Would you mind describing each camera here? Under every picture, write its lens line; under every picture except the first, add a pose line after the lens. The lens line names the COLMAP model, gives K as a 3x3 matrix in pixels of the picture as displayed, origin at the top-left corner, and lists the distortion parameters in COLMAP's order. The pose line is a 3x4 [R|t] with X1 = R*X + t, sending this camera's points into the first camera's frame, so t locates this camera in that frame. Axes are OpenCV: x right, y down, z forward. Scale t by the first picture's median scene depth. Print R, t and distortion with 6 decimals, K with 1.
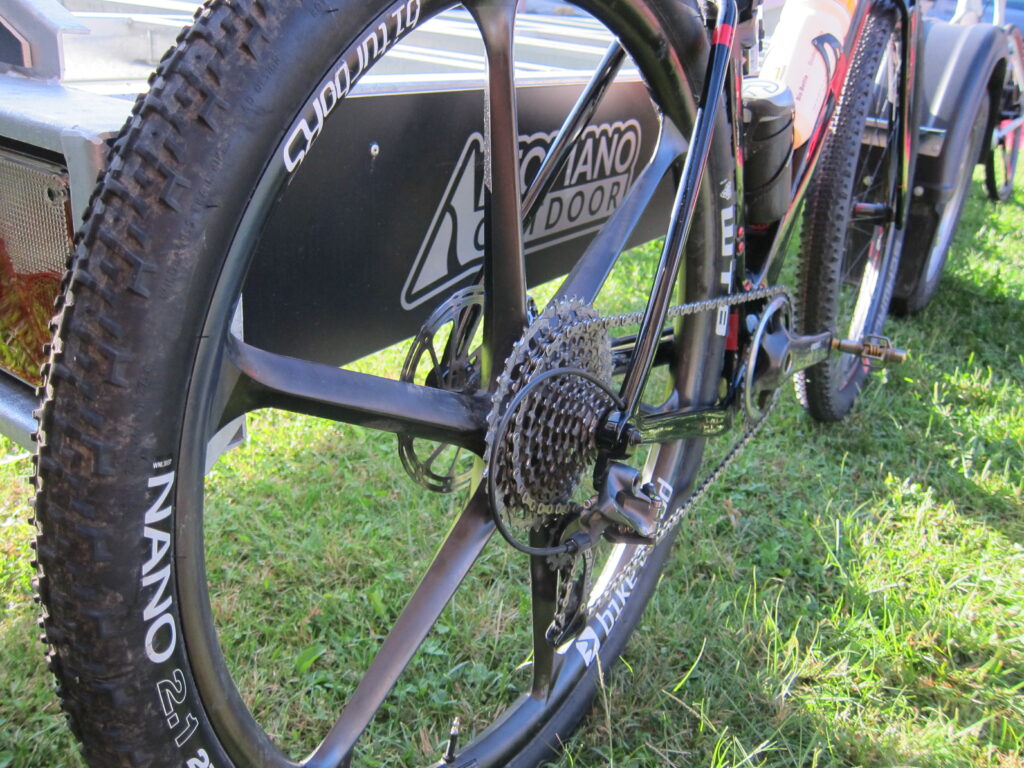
lens RADIAL K [[854.9, 0, 512.0], [0, 854.9, 384.0], [0, 0, 1]] dist [-0.032139, 0.000106]
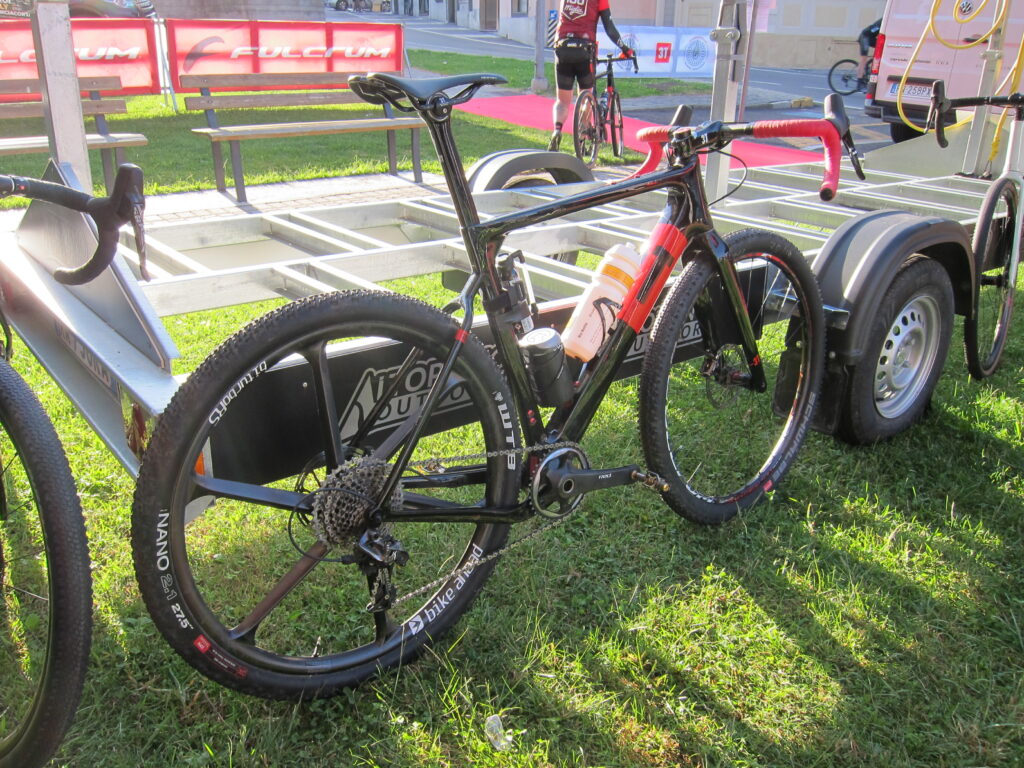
lens RADIAL K [[863.2, 0, 512.0], [0, 863.2, 384.0], [0, 0, 1]] dist [-0.046283, 0.001024]
pose [[0.953438, 0.045096, -0.298200, 0.950904], [-0.068802, 0.995208, -0.069477, -0.133356], [0.293638, 0.086759, 0.951972, -0.947760]]
